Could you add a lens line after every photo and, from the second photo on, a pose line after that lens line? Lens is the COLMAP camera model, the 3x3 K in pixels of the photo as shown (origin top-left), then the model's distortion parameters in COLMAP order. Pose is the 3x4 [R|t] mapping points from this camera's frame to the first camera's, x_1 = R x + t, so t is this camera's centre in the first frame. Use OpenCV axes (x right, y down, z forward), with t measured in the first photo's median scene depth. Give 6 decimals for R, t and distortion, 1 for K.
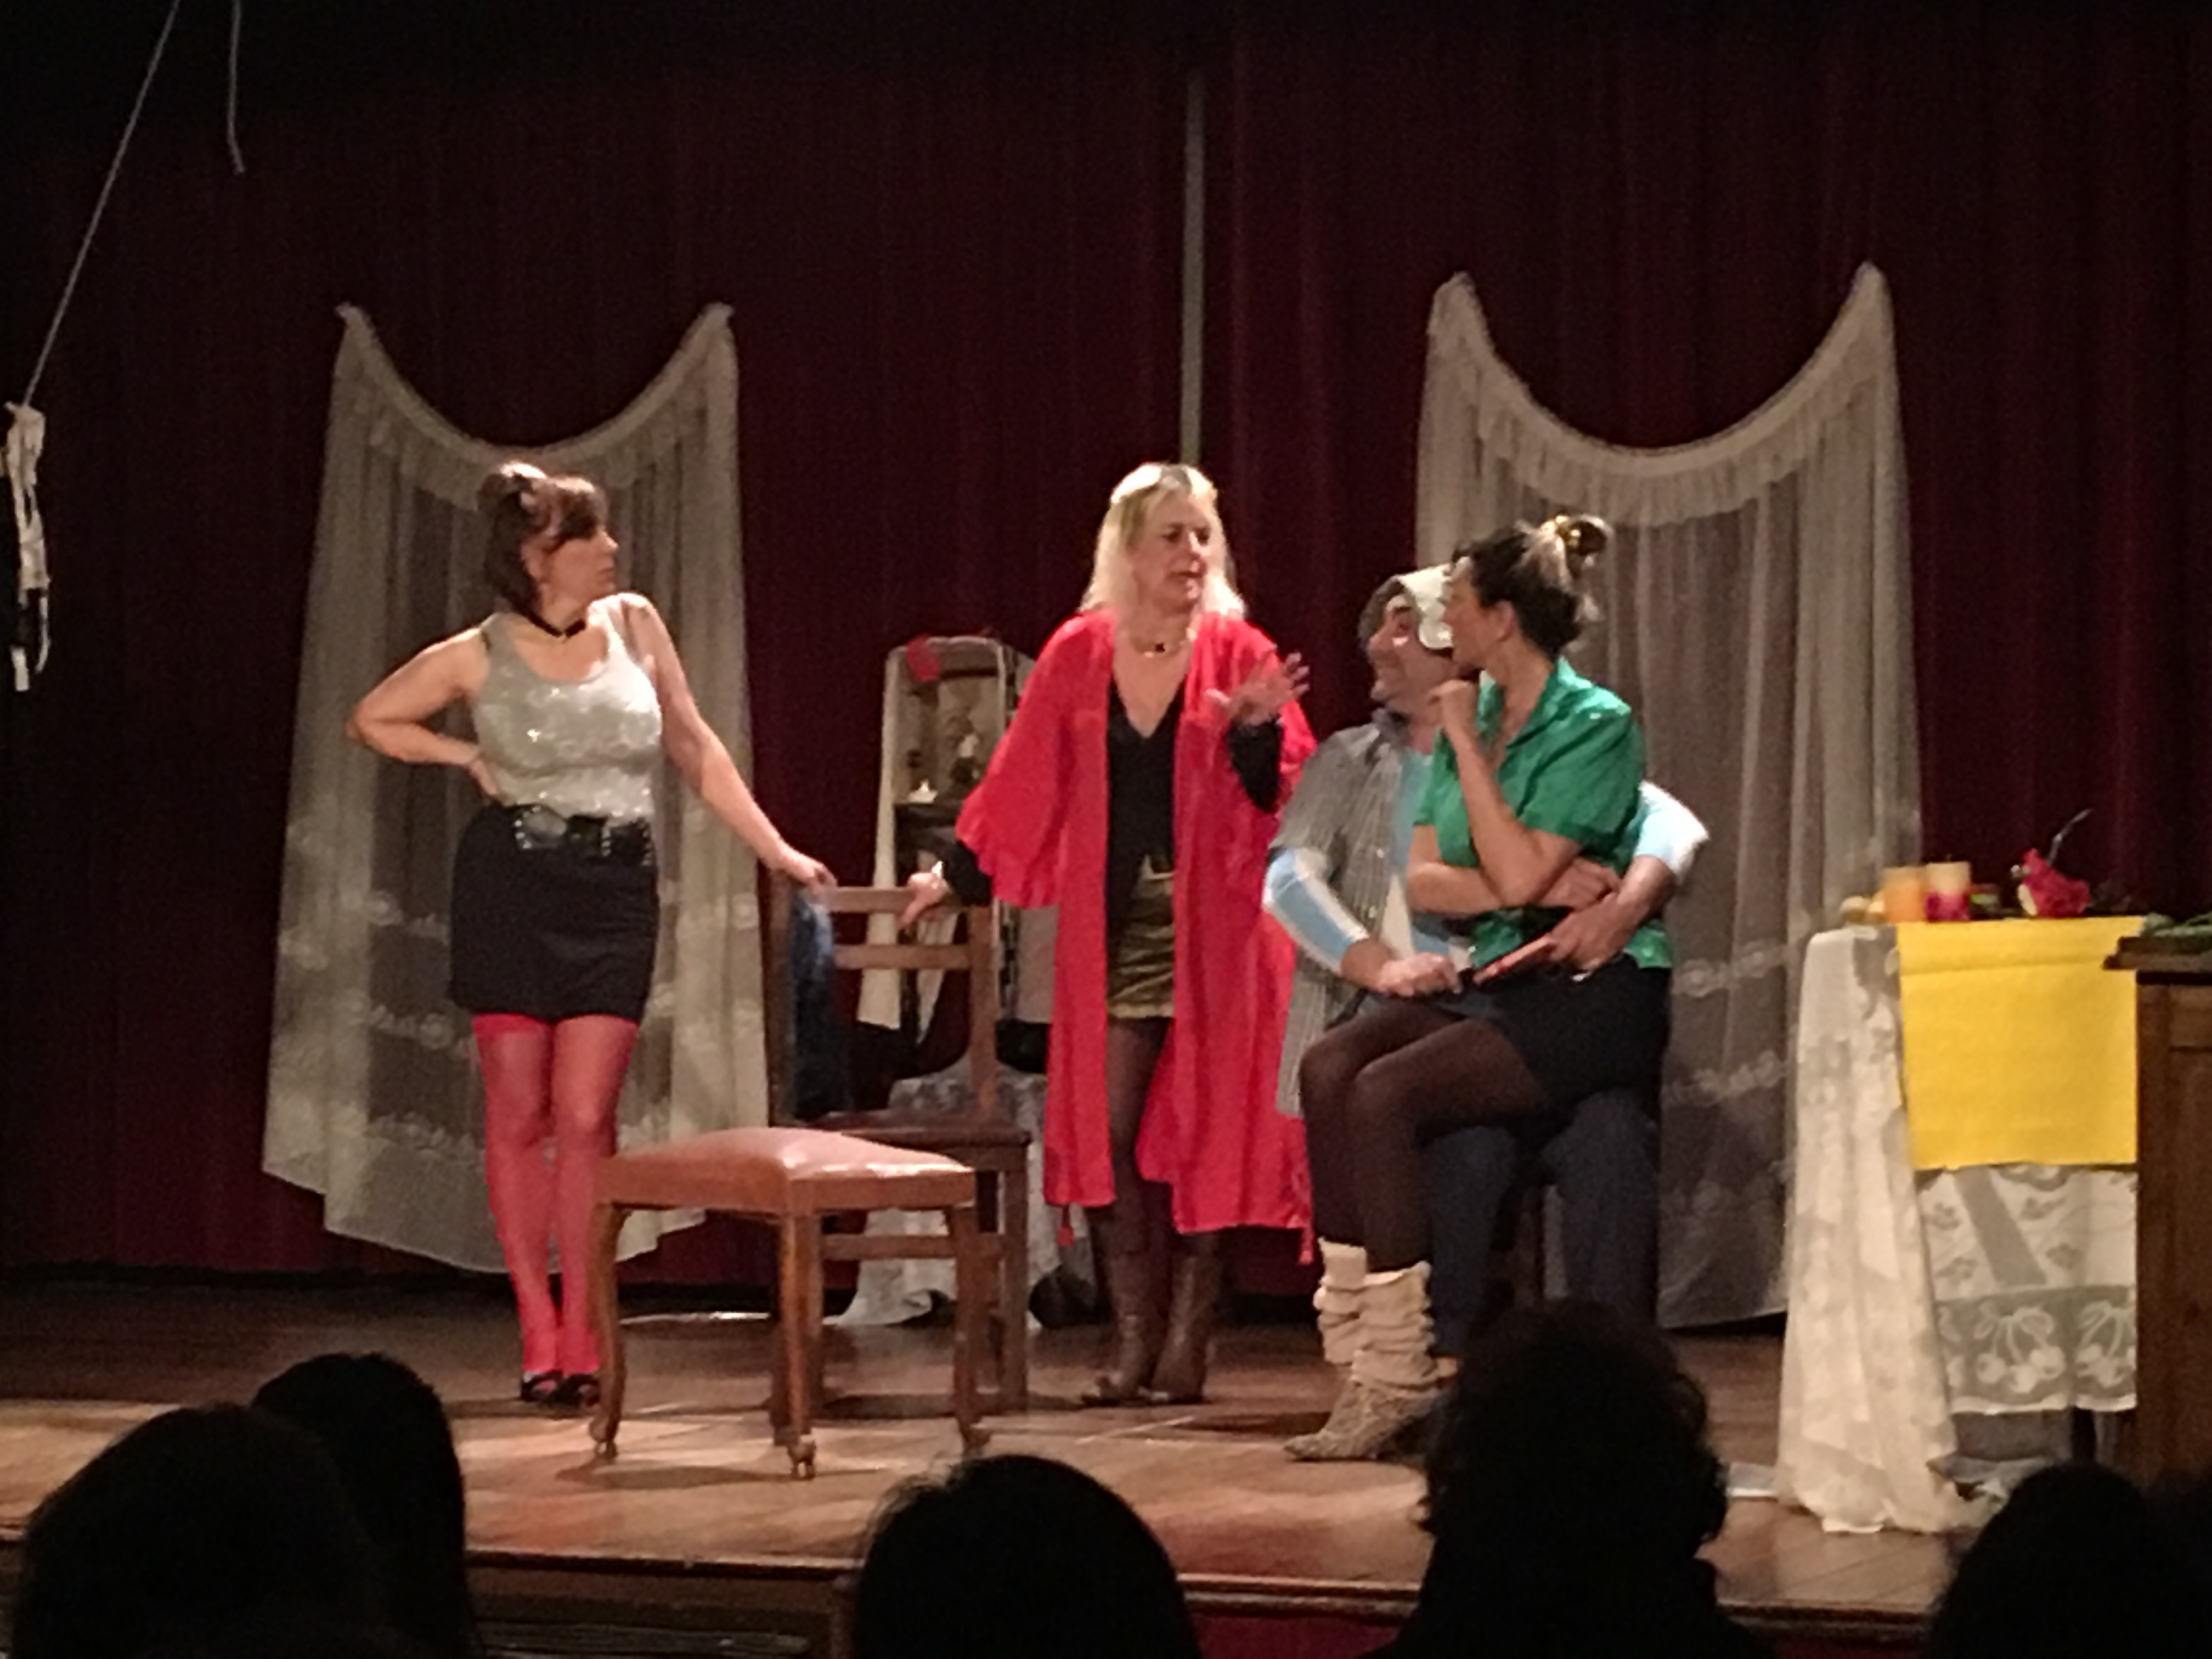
lens RADIAL K [[6504.2, 0, 1104.7], [0, 6504.2, 837.1], [0, 0, 1]] dist [-0.166505, 0.000000]
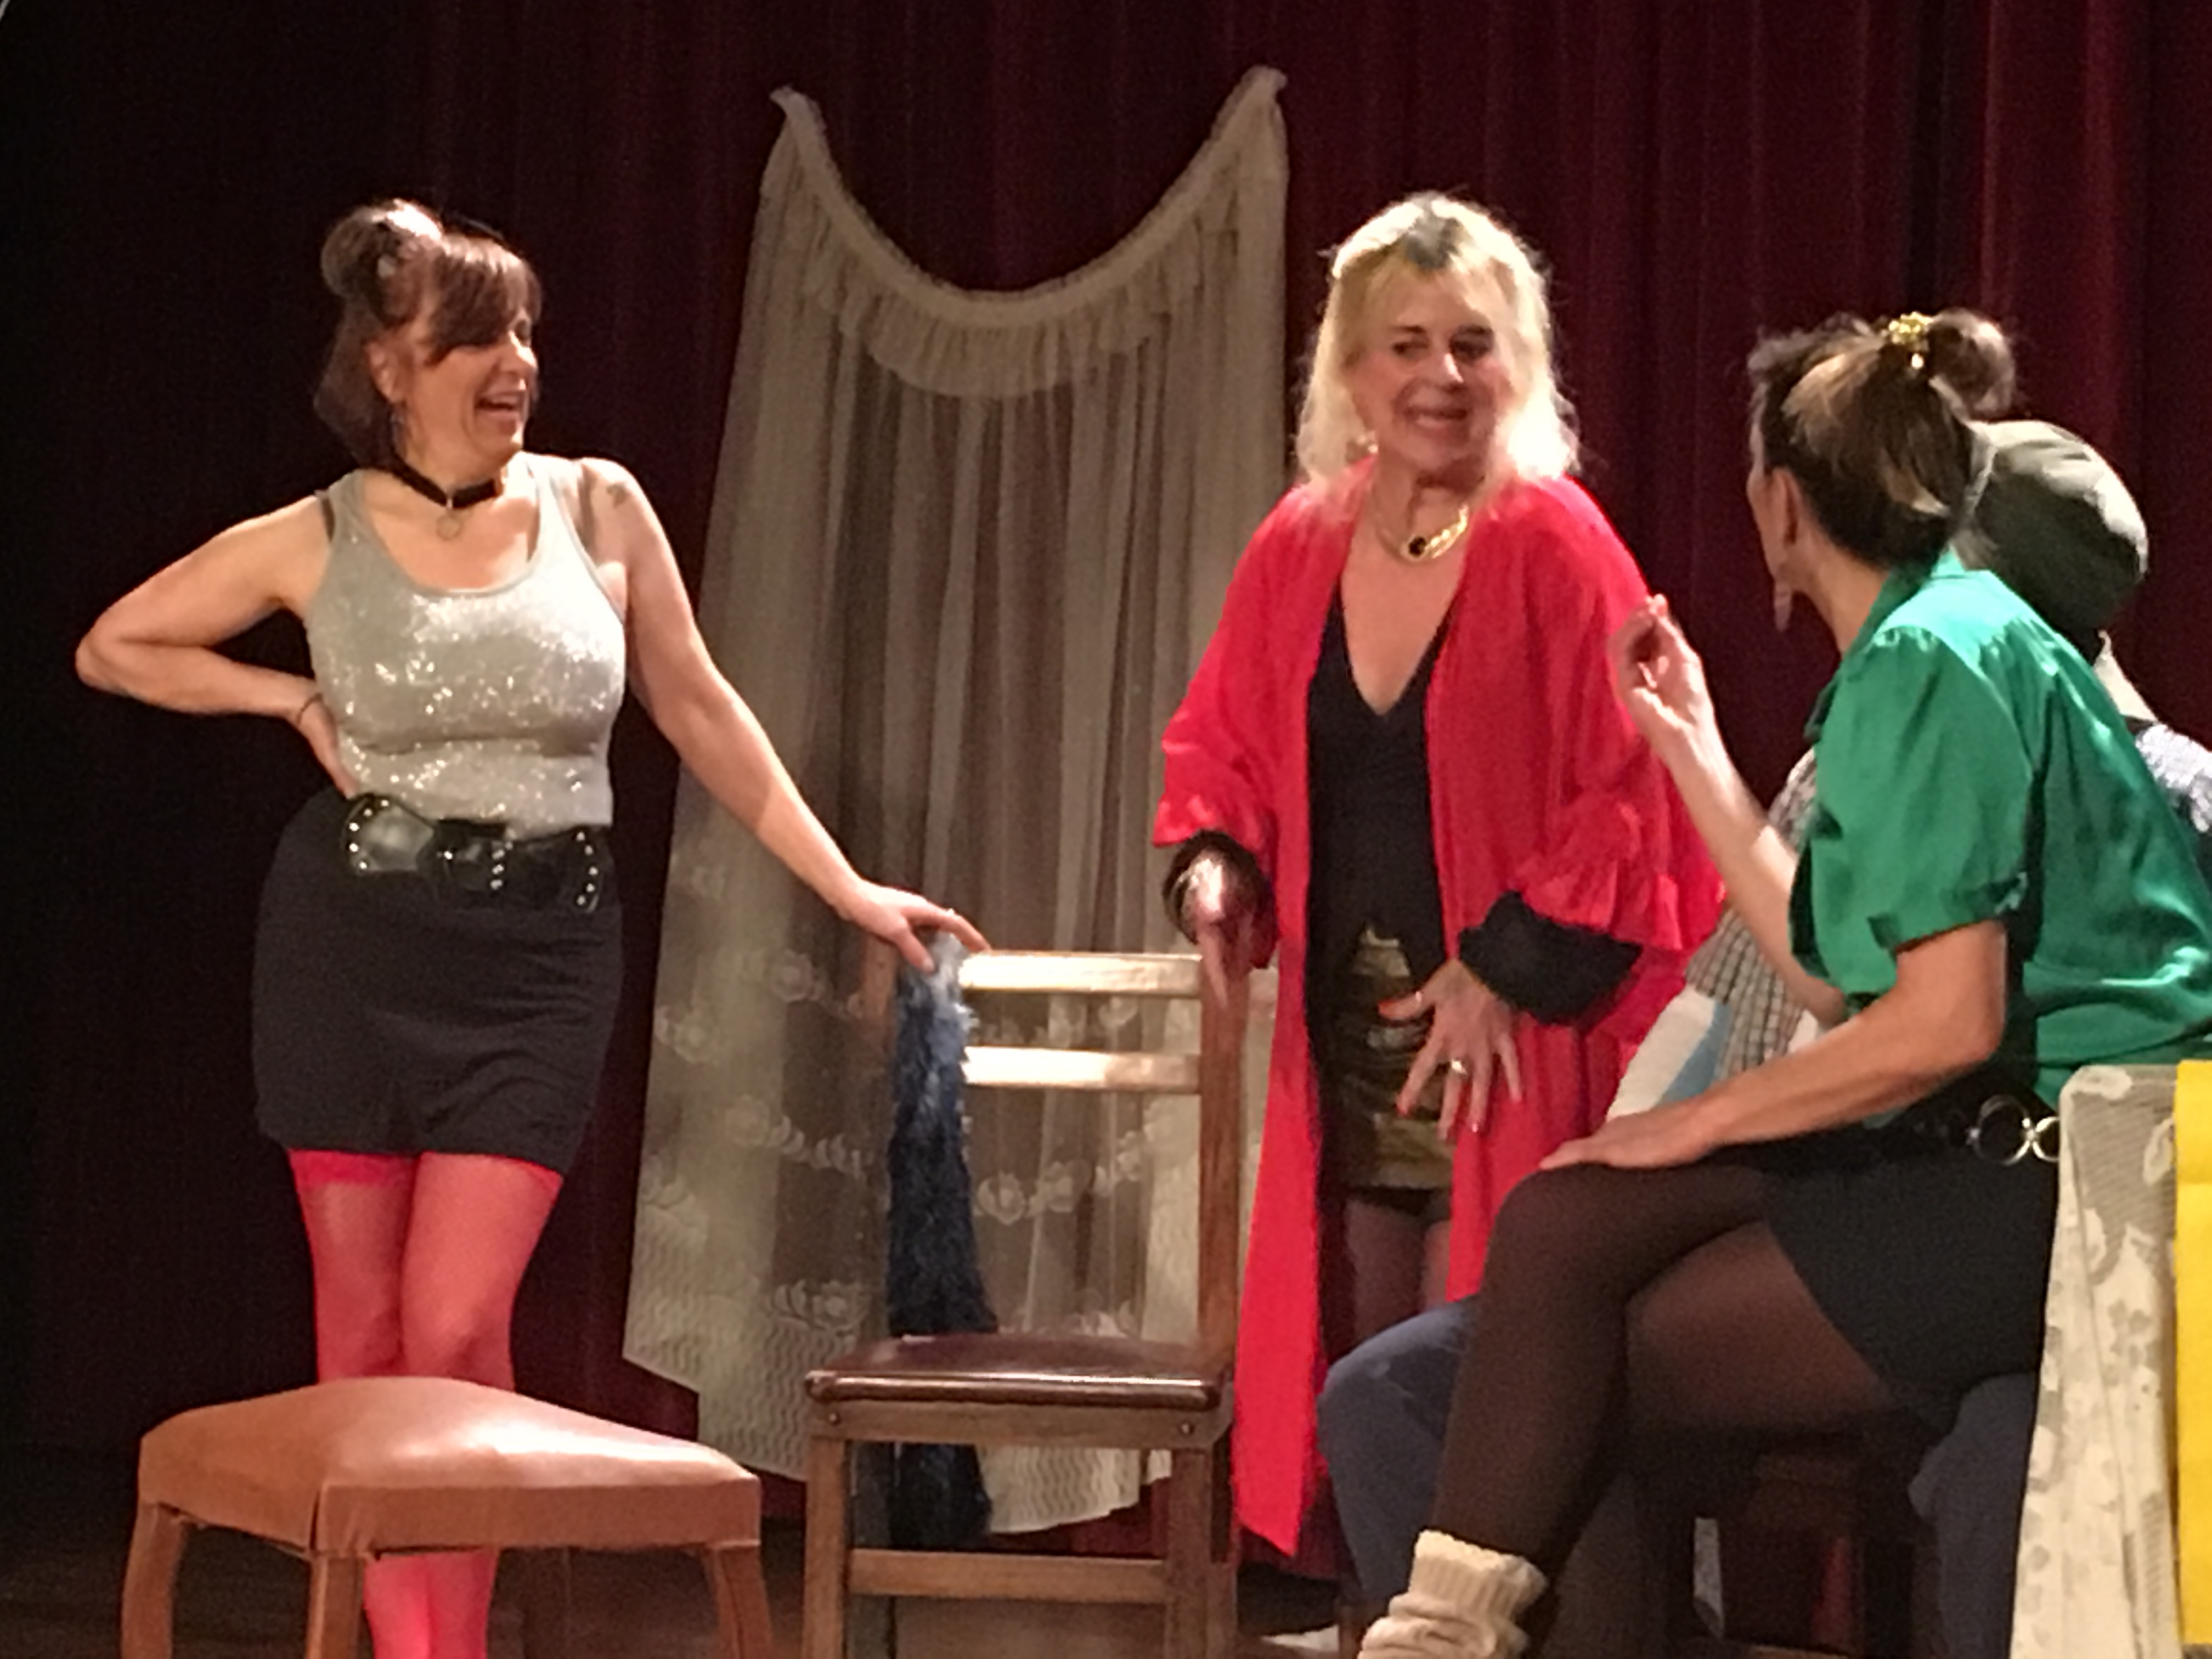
lens RADIAL K [[6492.6, 0, 1092.6], [0, 6492.6, 830.0], [0, 0, 1]] dist [-0.093123, 0.000000]
pose [[0.957799, 0.019276, -0.286793, 0.135940], [-0.023717, 0.999646, -0.012020, 0.003722], [0.286460, 0.018315, 0.957917, 0.439702]]
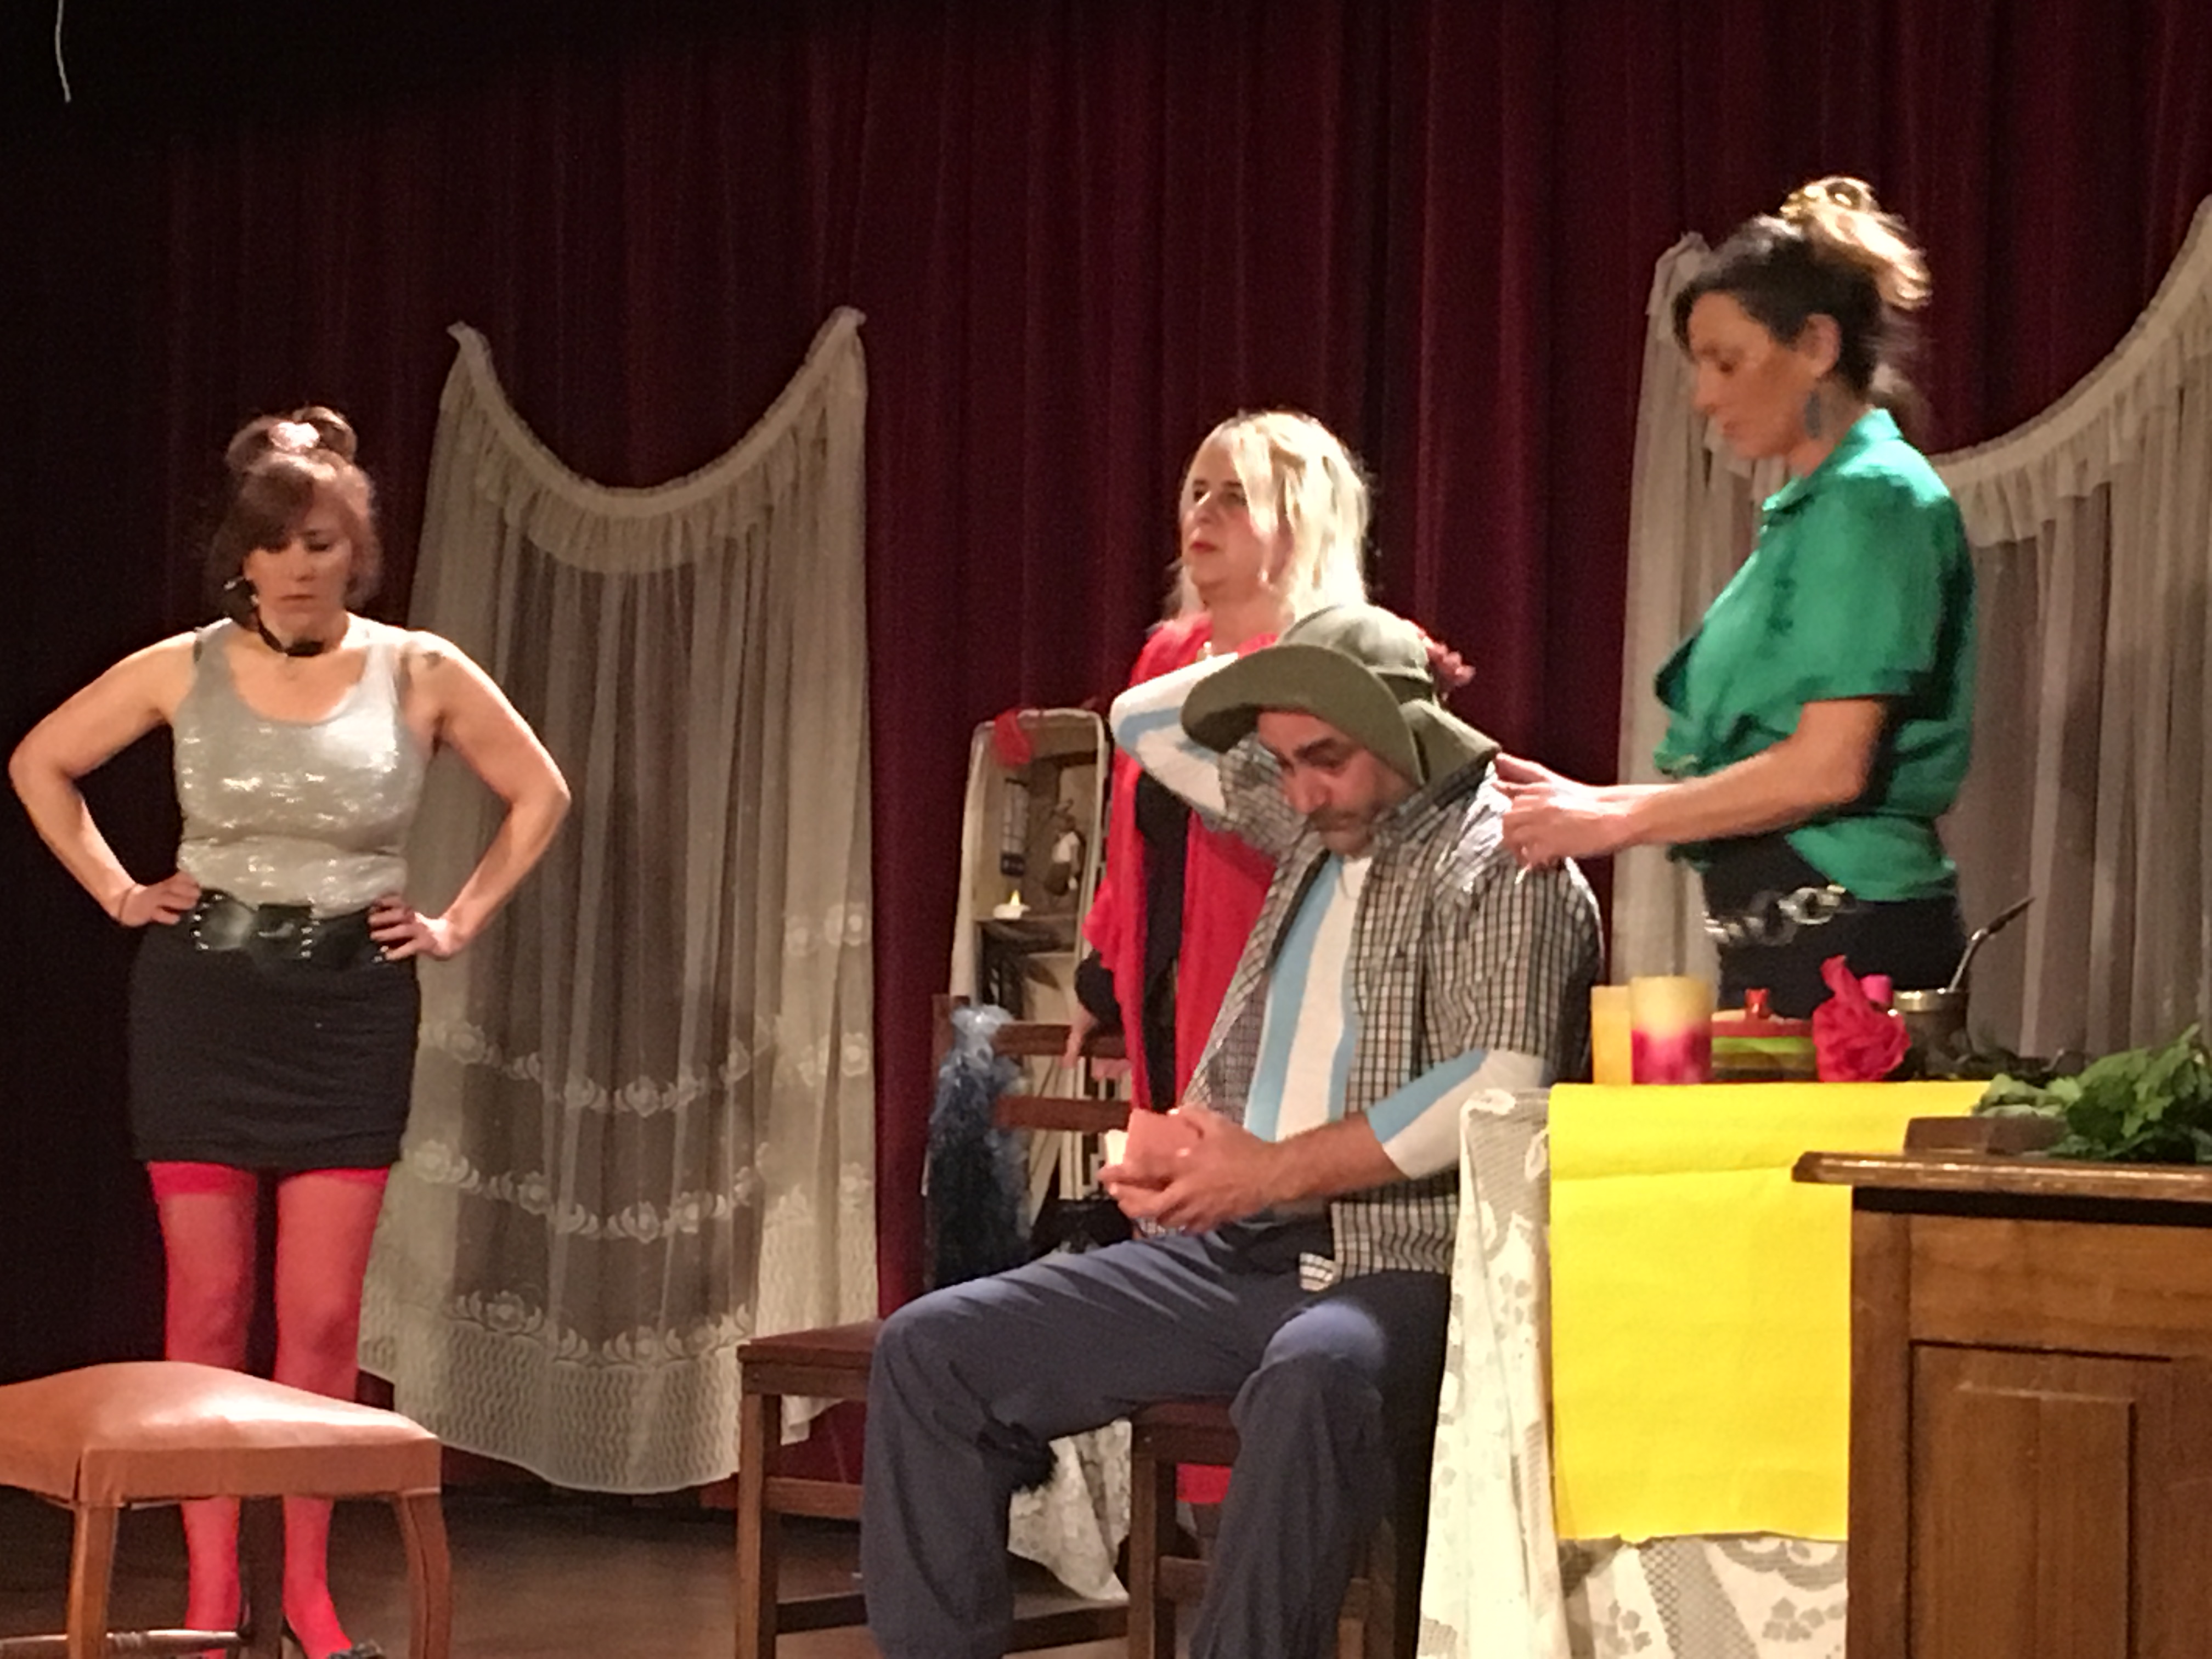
lens RADIAL K [[5324.3, 0, 1123.3], [0, 5324.3, 848.9], [0, 0, 1]] dist [0.015649, 0.000000]
pose [[0.976716, 0.009076, -0.214342, 0.141608], [-0.015660, 0.999456, -0.029039, 0.005407], [0.213962, 0.031719, 0.976327, 0.426318]]
